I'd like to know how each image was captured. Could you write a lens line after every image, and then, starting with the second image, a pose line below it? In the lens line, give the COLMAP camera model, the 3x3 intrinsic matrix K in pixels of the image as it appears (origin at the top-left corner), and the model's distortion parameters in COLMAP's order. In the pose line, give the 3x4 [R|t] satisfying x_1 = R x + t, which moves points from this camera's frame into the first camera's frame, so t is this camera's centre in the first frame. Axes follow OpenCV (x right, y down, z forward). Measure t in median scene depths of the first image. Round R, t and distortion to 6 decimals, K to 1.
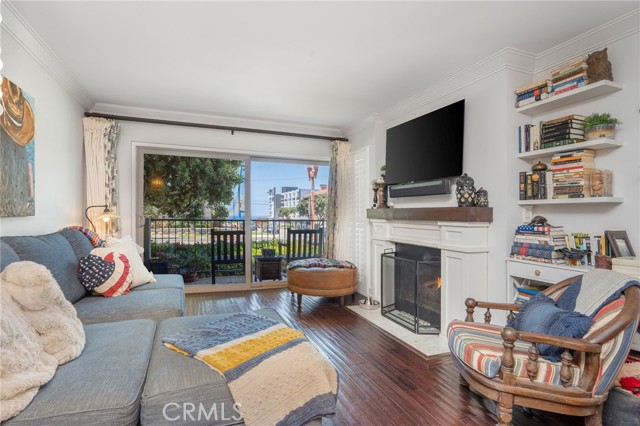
lens RADIAL K [[318.2, 0, 320.0], [0, 318.2, 213.0], [0, 0, 1]] dist [-0.001789, -0.000118]
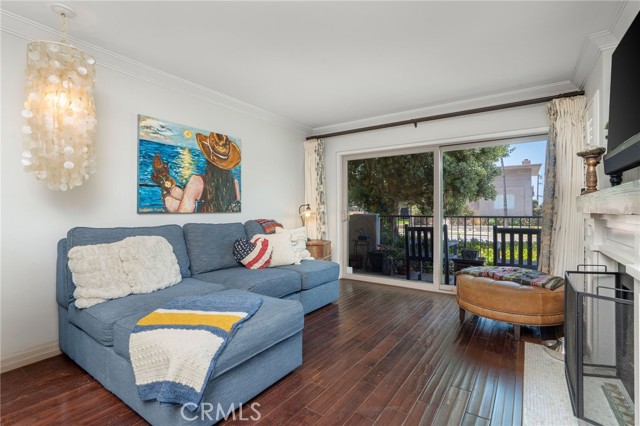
lens RADIAL K [[302.2, 0, 320.0], [0, 302.2, 213.0], [0, 0, 1]] dist [-0.032890, -0.000054]
pose [[0.573818, -0.007762, -0.818946, 0.357534], [0.014064, 0.999901, 0.000377, 0.011523], [0.818862, -0.011734, 0.573870, 0.281225]]
